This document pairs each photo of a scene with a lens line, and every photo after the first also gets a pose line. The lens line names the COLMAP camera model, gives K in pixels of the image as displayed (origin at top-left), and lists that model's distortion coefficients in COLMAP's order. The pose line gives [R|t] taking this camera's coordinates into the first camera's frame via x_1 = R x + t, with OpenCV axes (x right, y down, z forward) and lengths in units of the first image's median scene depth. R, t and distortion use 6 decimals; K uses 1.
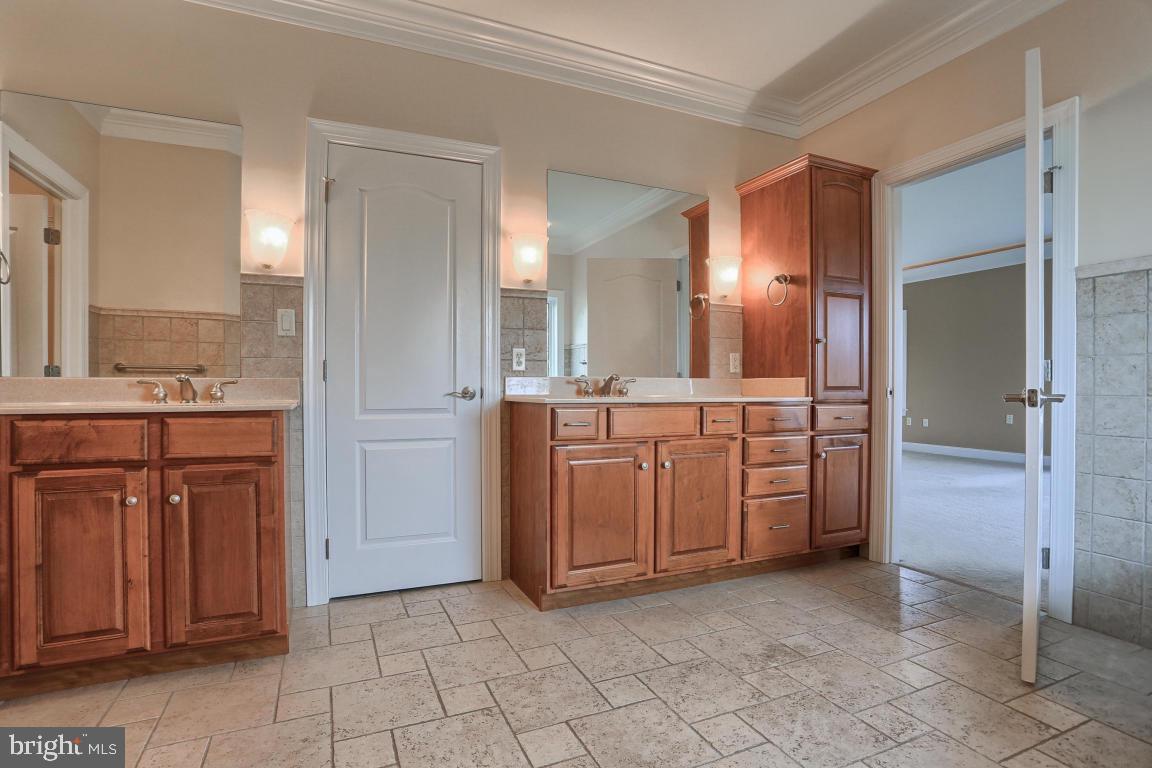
lens RADIAL K [[564.9, 0, 572.0], [0, 564.9, 387.2], [0, 0, 1]] dist [-0.000371, 0.000017]
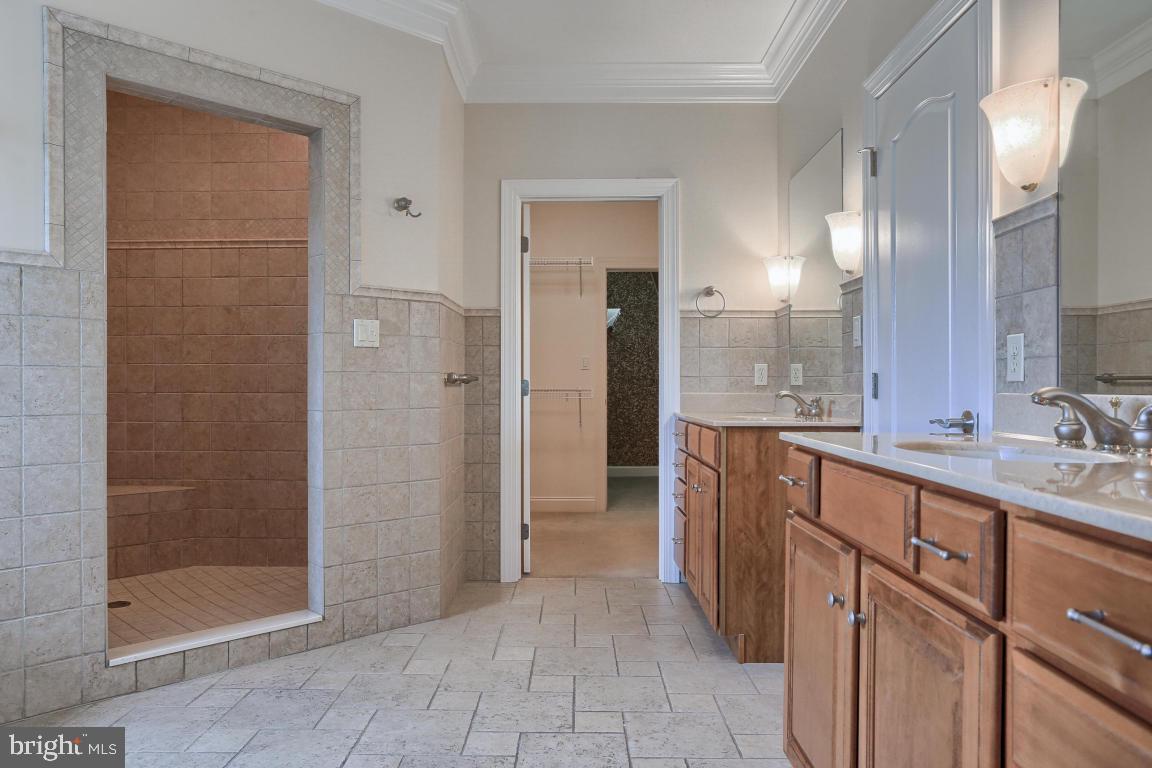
lens RADIAL K [[823.0, 0, 573.7], [0, 823.0, 387.0], [0, 0, 1]] dist [0.002642, 0.000327]
pose [[-0.413443, 0.001339, -0.910529, 1.099899], [-0.003269, 0.999990, 0.002955, -0.043810], [0.910524, 0.004198, -0.413434, 1.481345]]
